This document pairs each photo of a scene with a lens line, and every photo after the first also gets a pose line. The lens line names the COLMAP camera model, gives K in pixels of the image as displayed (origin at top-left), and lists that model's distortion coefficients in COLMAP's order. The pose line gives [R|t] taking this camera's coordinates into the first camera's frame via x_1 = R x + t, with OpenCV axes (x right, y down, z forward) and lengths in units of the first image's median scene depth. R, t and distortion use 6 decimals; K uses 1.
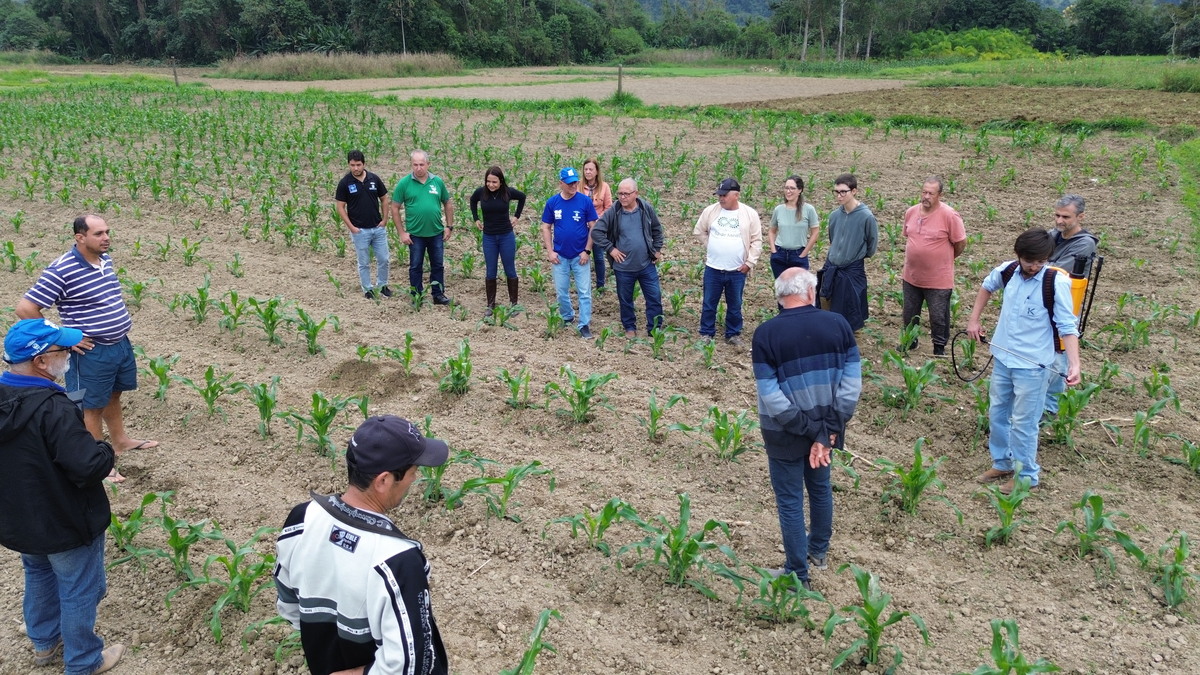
lens RADIAL K [[844.1, 0, 600.0], [0, 844.1, 337.5], [0, 0, 1]] dist [0.043885, -0.041750]
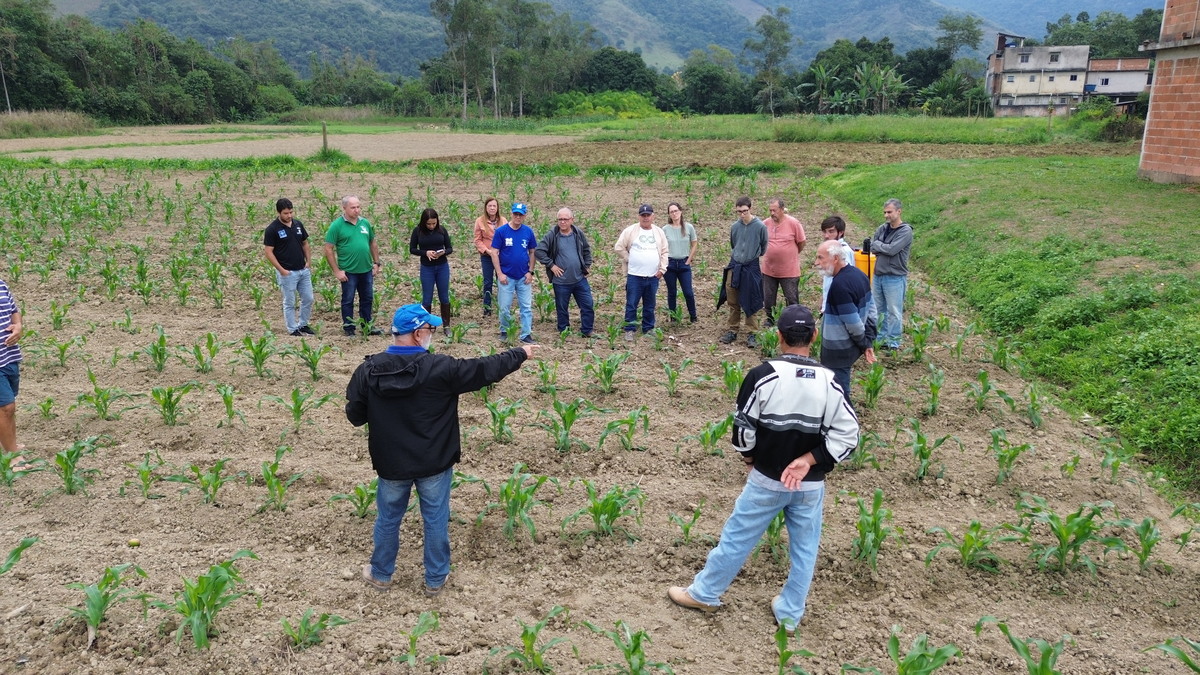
lens RADIAL K [[844.1, 0, 600.0], [0, 844.1, 337.5], [0, 0, 1]] dist [0.043885, -0.041750]
pose [[0.923949, -0.100706, 0.369022, -0.345121], [0.123707, 0.991546, -0.039143, 0.045861], [-0.361961, 0.081817, 0.928596, -0.125463]]
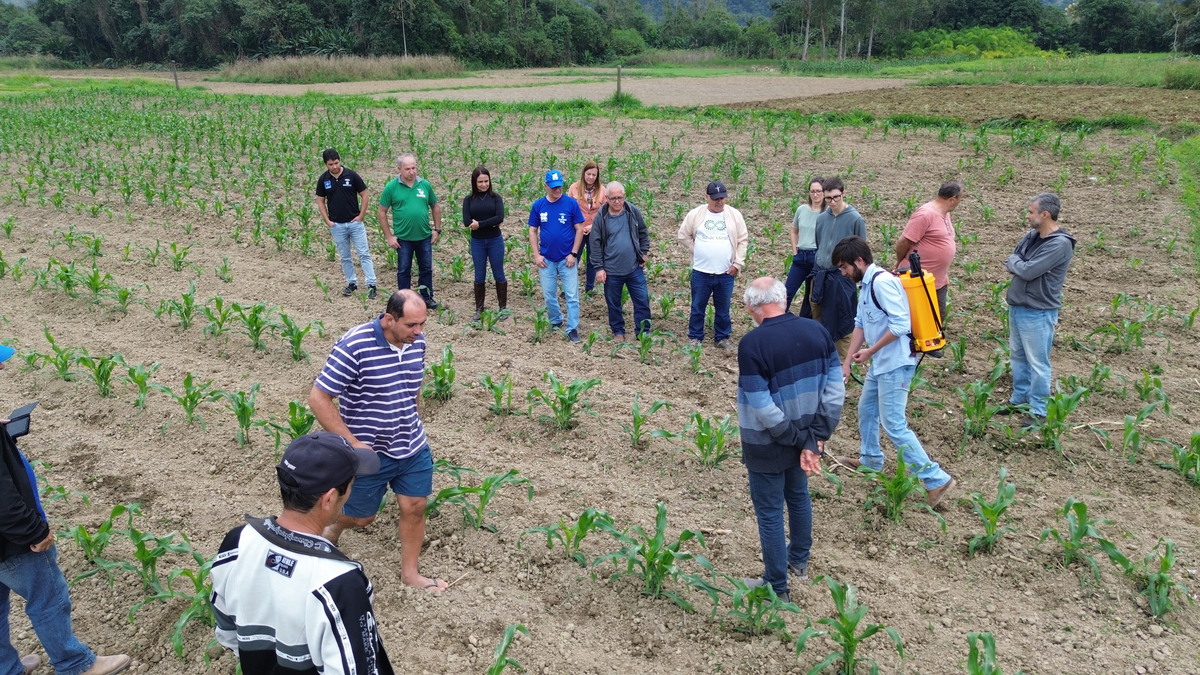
lens RADIAL K [[844.1, 0, 600.0], [0, 844.1, 337.5], [0, 0, 1]] dist [0.043885, -0.041750]
pose [[0.999978, -0.005326, -0.003891, 0.016827], [0.005322, 0.999985, -0.001038, -0.003479], [0.003896, 0.001017, 0.999992, 0.008146]]
